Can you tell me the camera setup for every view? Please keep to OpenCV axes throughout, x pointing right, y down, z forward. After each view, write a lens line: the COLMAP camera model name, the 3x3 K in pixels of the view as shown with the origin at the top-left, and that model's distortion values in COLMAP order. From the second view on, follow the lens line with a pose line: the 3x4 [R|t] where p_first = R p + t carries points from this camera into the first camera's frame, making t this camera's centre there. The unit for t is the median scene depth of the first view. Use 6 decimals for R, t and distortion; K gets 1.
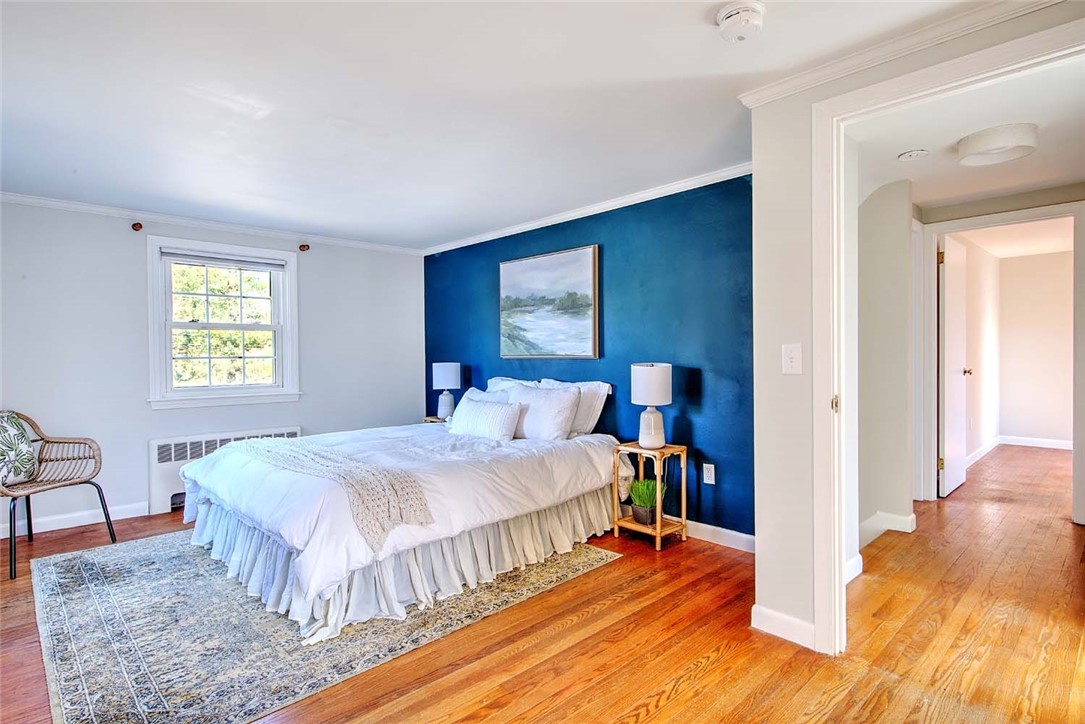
lens RADIAL K [[558.5, 0, 548.9], [0, 558.5, 364.7], [0, 0, 1]] dist [0.004666, -0.002115]
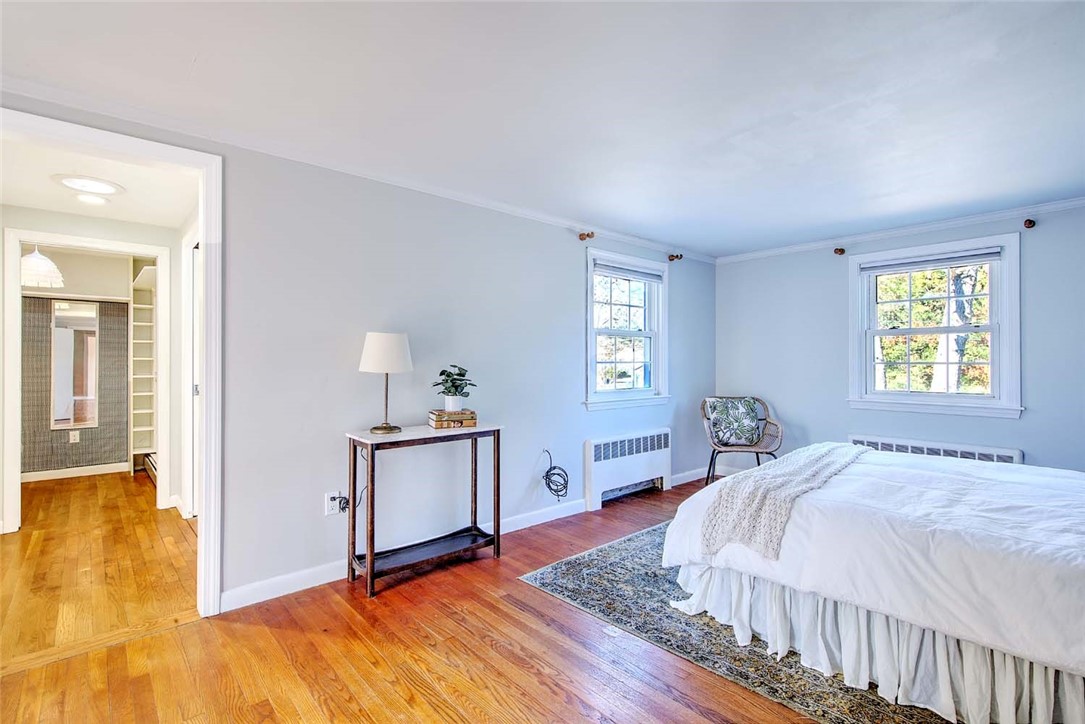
lens RADIAL K [[502.1, 0, 535.7], [0, 502.1, 362.5], [0, 0, 1]] dist [0.004967, -0.000297]
pose [[-0.048825, 0.010441, -0.998753, 0.354279], [-0.015133, 0.999823, 0.011192, -0.014455], [0.998693, 0.015661, -0.048658, 0.408862]]
